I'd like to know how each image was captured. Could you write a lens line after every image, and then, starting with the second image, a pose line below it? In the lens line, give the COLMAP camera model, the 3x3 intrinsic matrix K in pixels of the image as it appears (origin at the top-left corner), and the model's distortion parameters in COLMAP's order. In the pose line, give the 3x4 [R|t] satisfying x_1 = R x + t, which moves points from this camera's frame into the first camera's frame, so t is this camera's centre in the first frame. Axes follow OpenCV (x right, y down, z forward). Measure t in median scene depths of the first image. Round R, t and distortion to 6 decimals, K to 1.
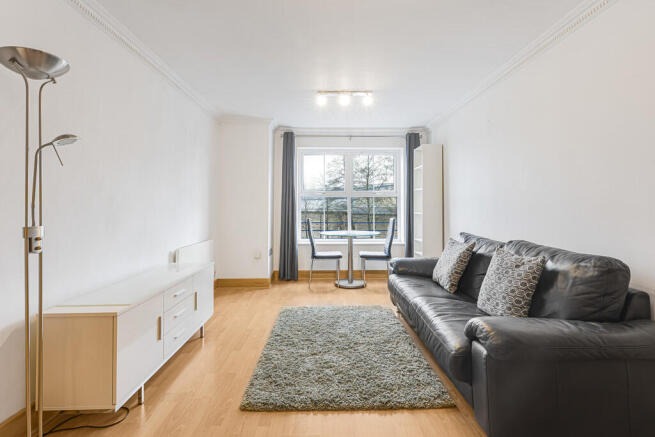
lens RADIAL K [[303.6, 0, 328.7], [0, 303.6, 196.9], [0, 0, 1]] dist [-0.000964, -0.000204]
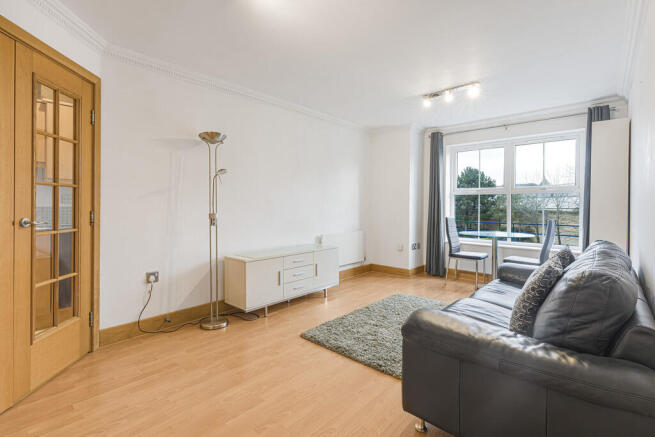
lens RADIAL K [[303.4, 0, 326.3], [0, 303.4, 203.1], [0, 0, 1]] dist [0.000543, 0.000140]
pose [[0.724727, -0.001531, -0.689034, 0.375772], [0.019407, 0.999646, 0.018191, -0.000010], [0.688763, -0.026556, 0.724500, -0.005420]]
